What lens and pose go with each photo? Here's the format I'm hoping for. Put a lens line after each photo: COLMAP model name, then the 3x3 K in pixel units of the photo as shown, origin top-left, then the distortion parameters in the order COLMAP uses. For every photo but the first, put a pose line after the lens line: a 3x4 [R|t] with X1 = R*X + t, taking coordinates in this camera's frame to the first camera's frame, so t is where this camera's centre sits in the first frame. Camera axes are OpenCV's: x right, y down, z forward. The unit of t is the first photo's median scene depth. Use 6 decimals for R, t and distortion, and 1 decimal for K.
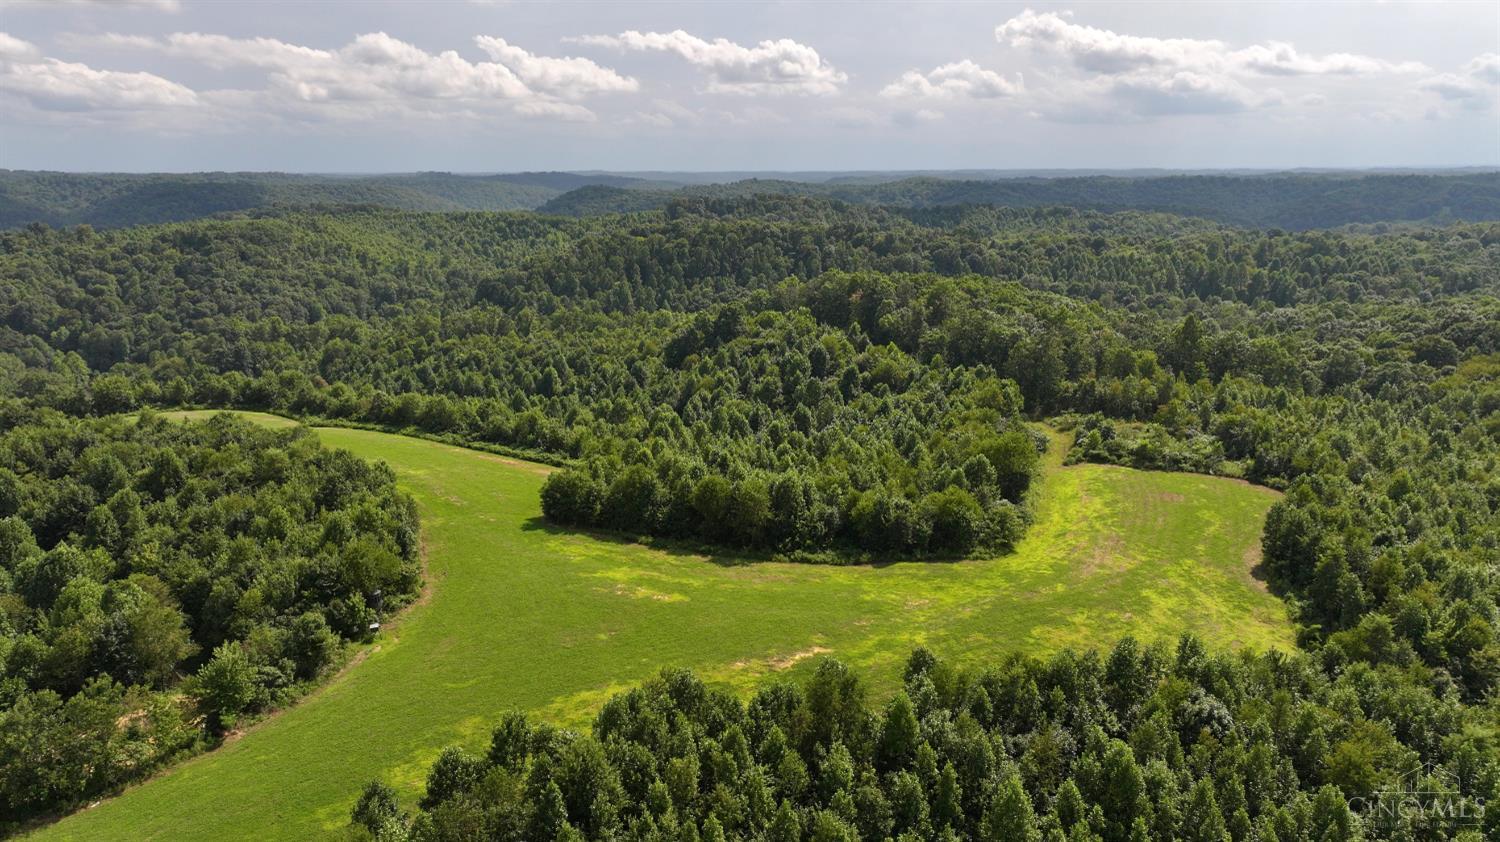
lens RADIAL K [[1061.2, 0, 750.0], [0, 1061.2, 421.0], [0, 0, 1]] dist [0.000569, 0.007415]
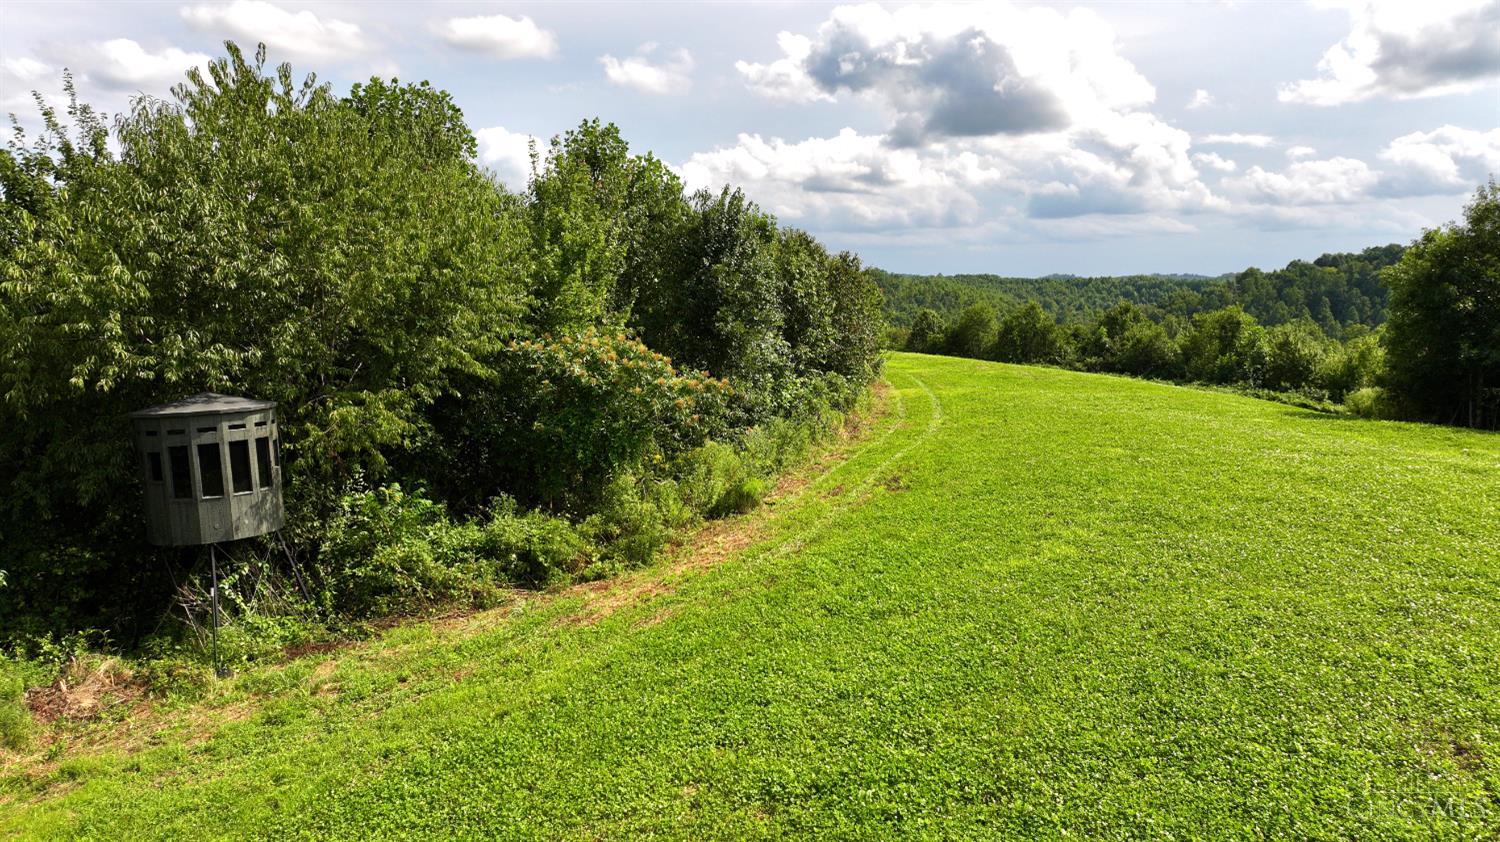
lens RADIAL K [[1061.2, 0, 750.0], [0, 1061.2, 421.0], [0, 0, 1]] dist [0.000569, 0.007415]
pose [[0.846273, 0.069542, -0.528192, -0.047295], [-0.123445, 0.990058, -0.067434, 0.031600], [0.518251, 0.122270, 0.846443, 0.181015]]
